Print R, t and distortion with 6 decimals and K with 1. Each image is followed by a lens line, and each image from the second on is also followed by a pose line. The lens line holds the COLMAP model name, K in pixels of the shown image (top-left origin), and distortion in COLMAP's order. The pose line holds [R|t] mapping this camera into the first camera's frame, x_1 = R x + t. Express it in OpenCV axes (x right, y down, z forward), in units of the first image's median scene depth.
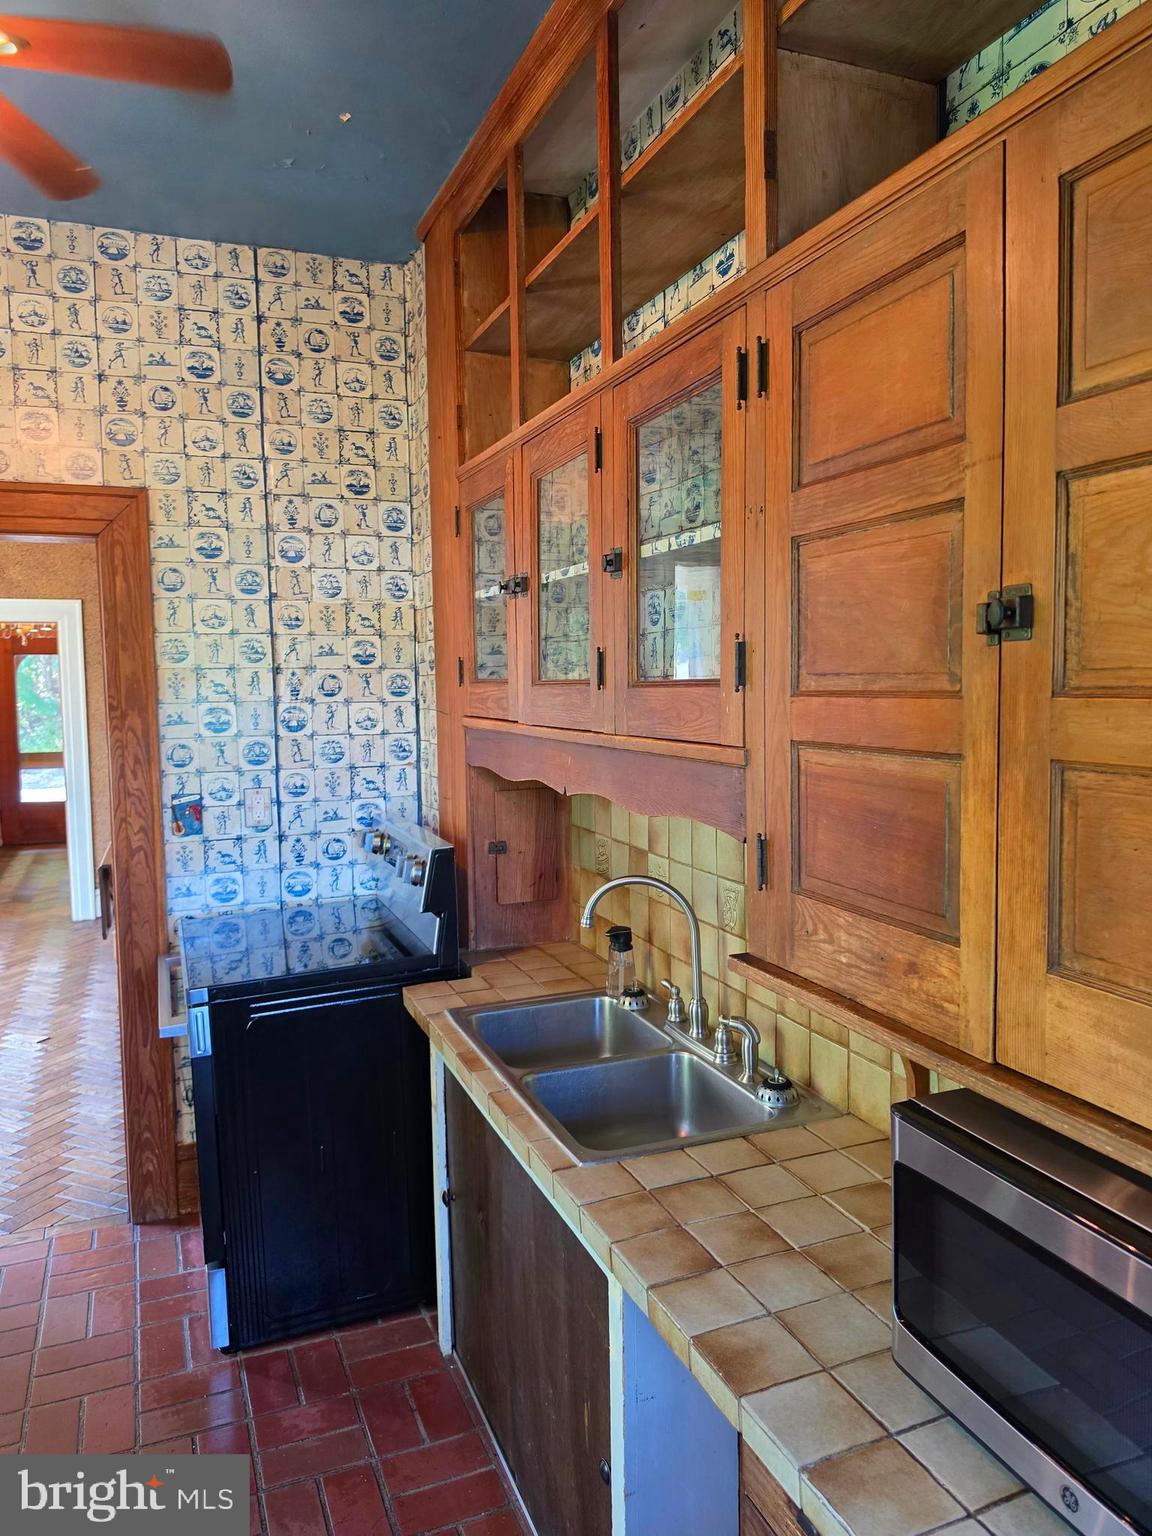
lens RADIAL K [[1067.1, 0, 566.0], [0, 1067.1, 758.9], [0, 0, 1]] dist [0.052724, -0.074113]
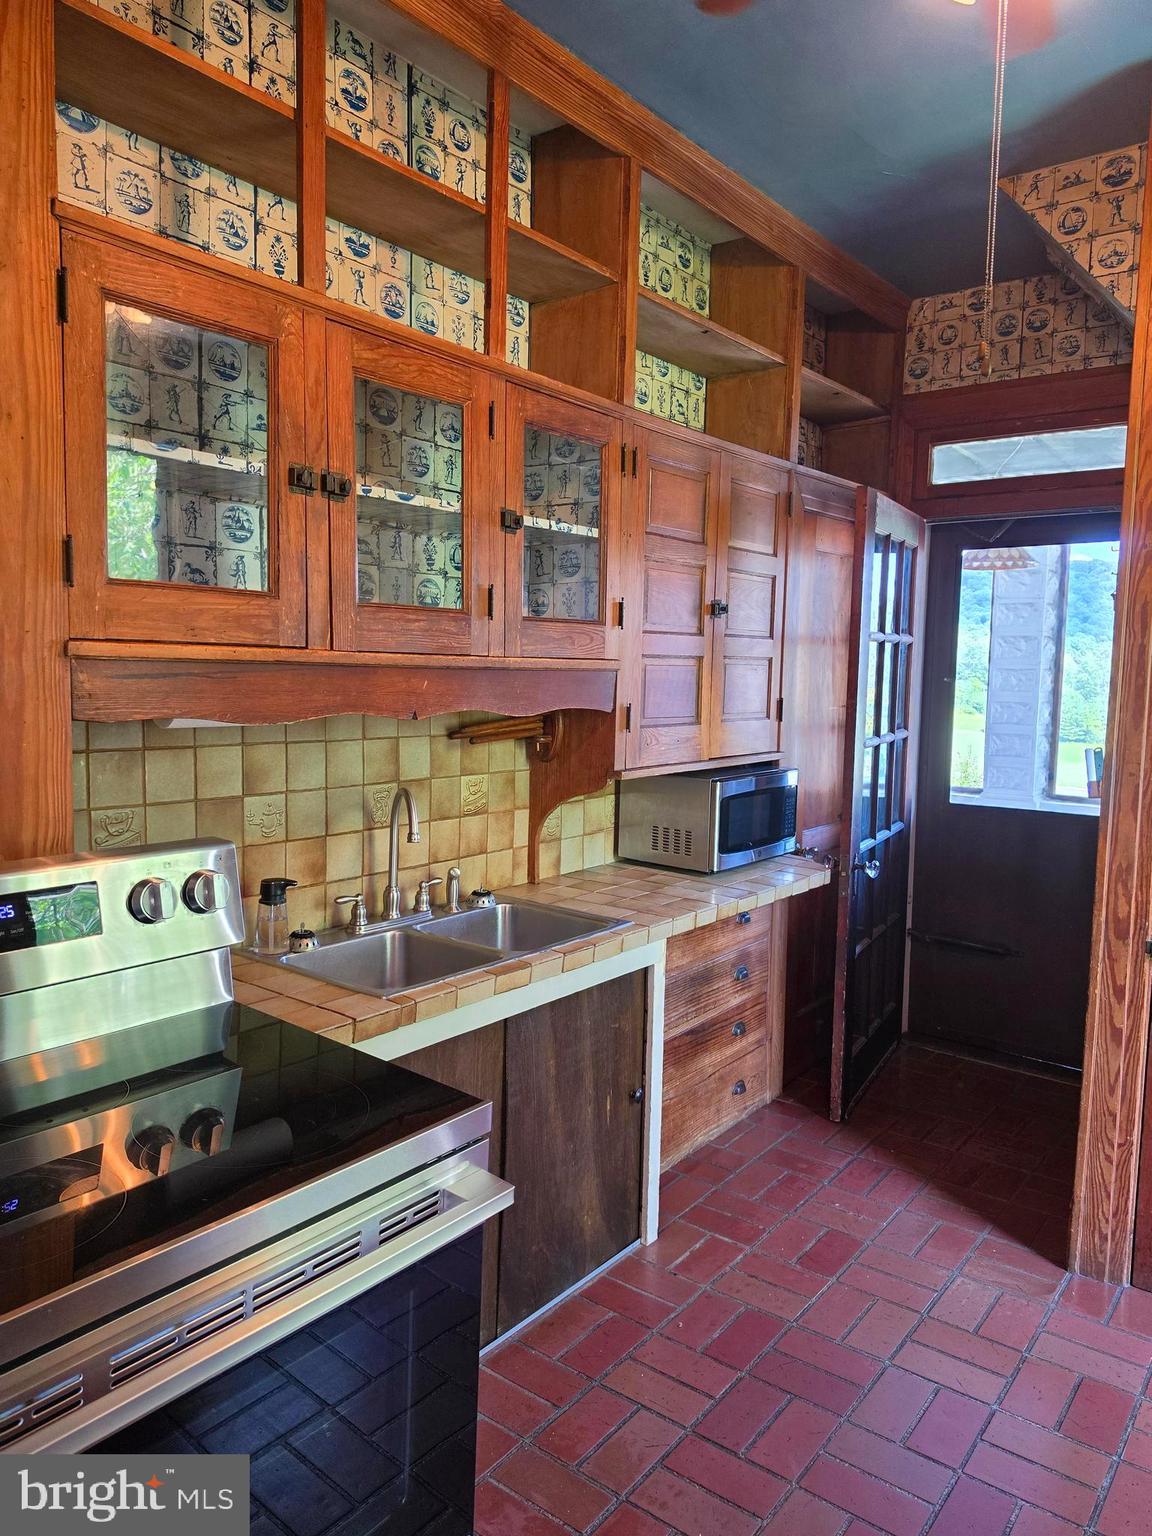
lens RADIAL K [[1067.1, 0, 581.1], [0, 1067.1, 769.1], [0, 0, 1]] dist [0.052724, -0.074113]
pose [[-0.516505, -0.078655, 0.852664, -0.660391], [0.050390, 0.991255, 0.121964, -0.024508], [-0.854800, 0.105961, -0.508024, 0.953707]]
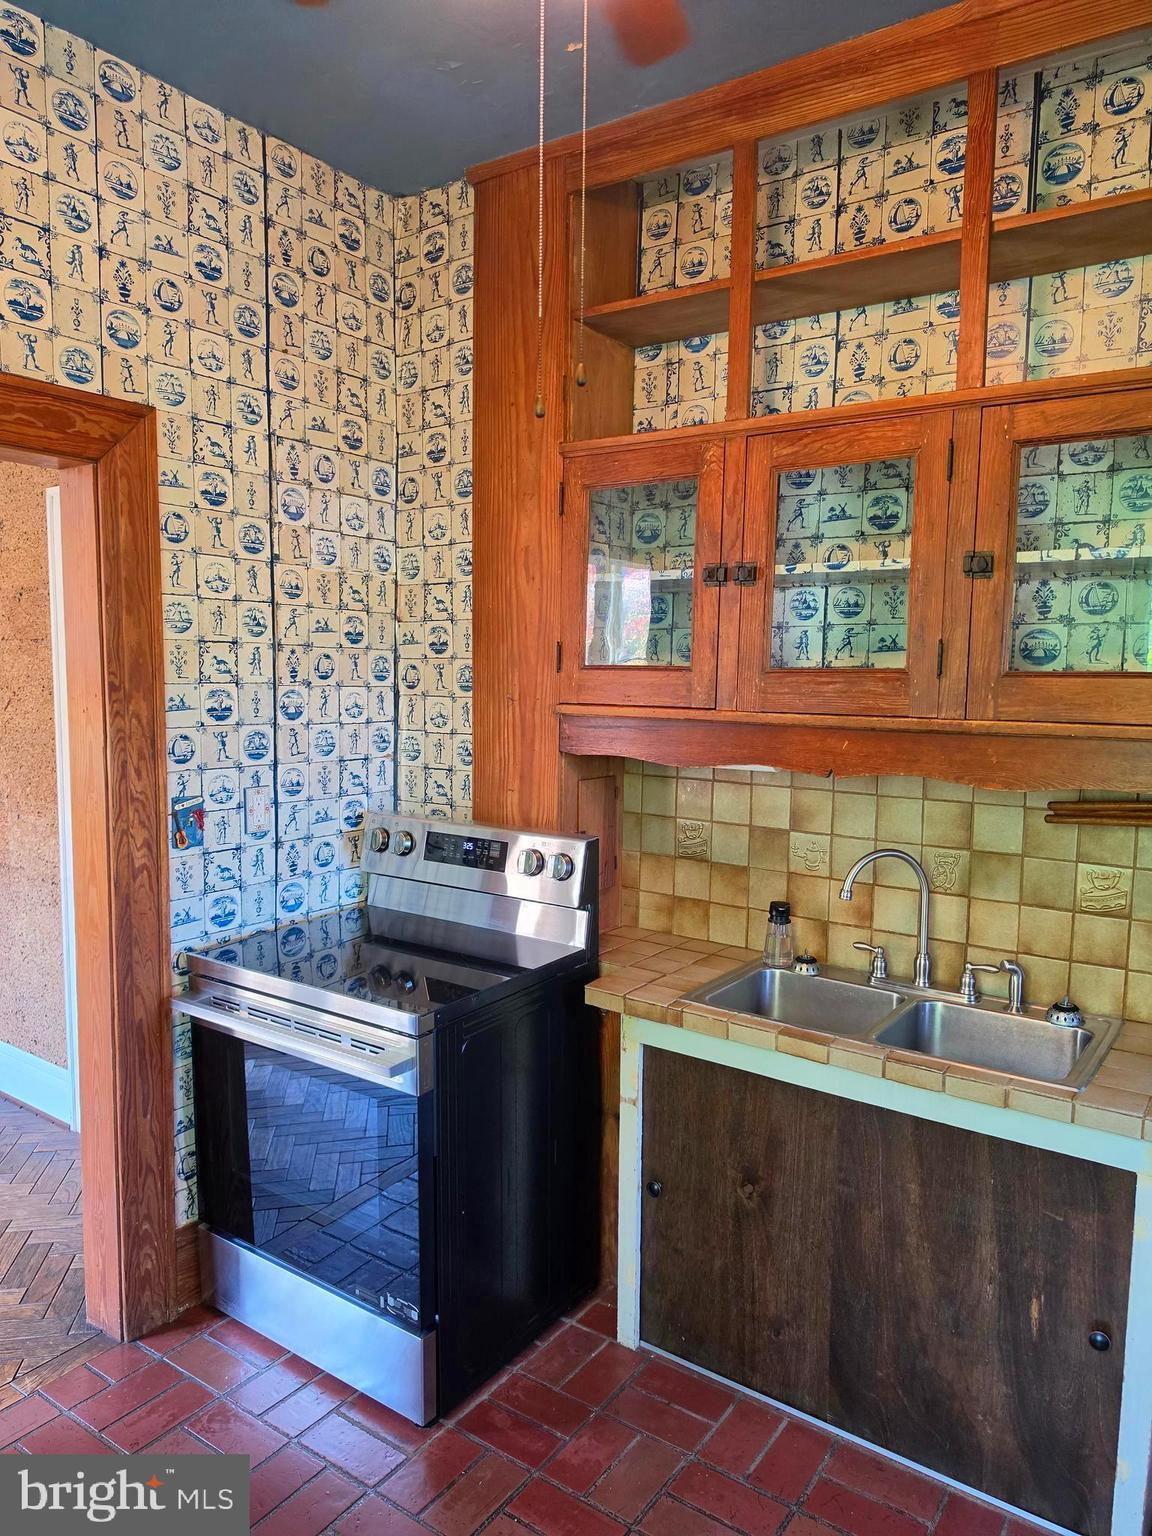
lens RADIAL K [[1067.1, 0, 552.2], [0, 1067.1, 778.8], [0, 0, 1]] dist [0.052724, -0.074113]
pose [[0.841477, -0.028400, 0.539545, -0.556096], [0.014721, 0.999452, 0.029650, -0.000439], [-0.540092, -0.017007, 0.841434, 0.173417]]
